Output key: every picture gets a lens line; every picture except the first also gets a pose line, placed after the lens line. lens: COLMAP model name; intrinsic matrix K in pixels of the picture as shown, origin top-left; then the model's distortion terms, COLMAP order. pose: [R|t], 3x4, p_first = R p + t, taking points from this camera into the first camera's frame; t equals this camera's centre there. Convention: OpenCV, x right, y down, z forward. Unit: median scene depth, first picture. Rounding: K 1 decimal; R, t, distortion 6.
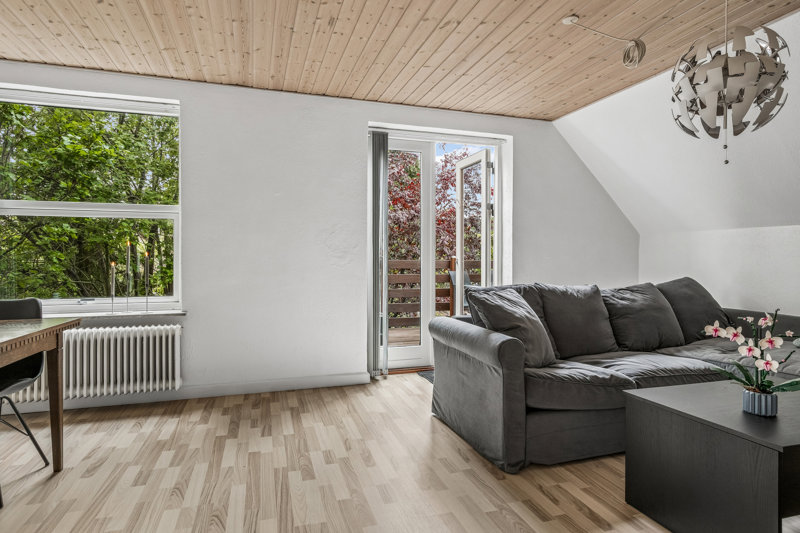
lens RADIAL K [[448.4, 0, 400.8], [0, 448.4, 263.3], [0, 0, 1]] dist [-0.000257, -0.000142]
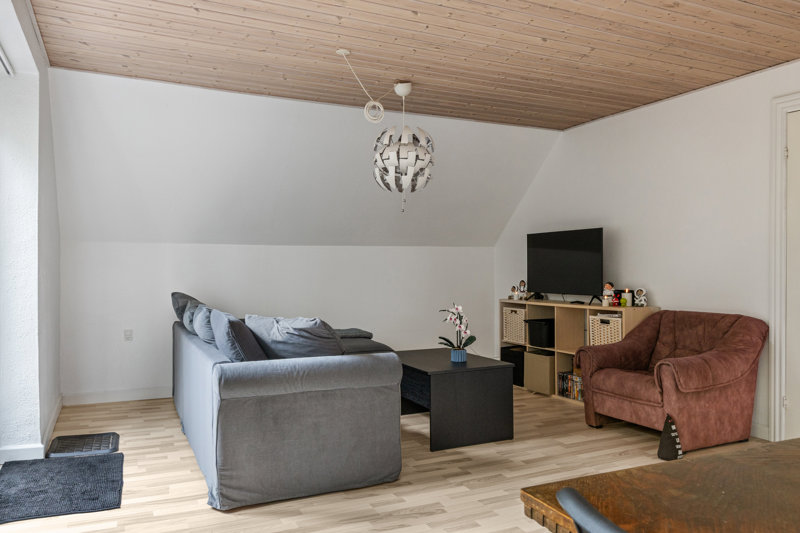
lens RADIAL K [[602.5, 0, 400.2], [0, 602.5, 266.2], [0, 0, 1]] dist [0.010684, 0.003914]
pose [[-0.132136, -0.002956, 0.991227, -1.232947], [0.005327, 0.999979, 0.003692, -0.047918], [-0.991217, 0.005768, -0.132117, 1.232139]]
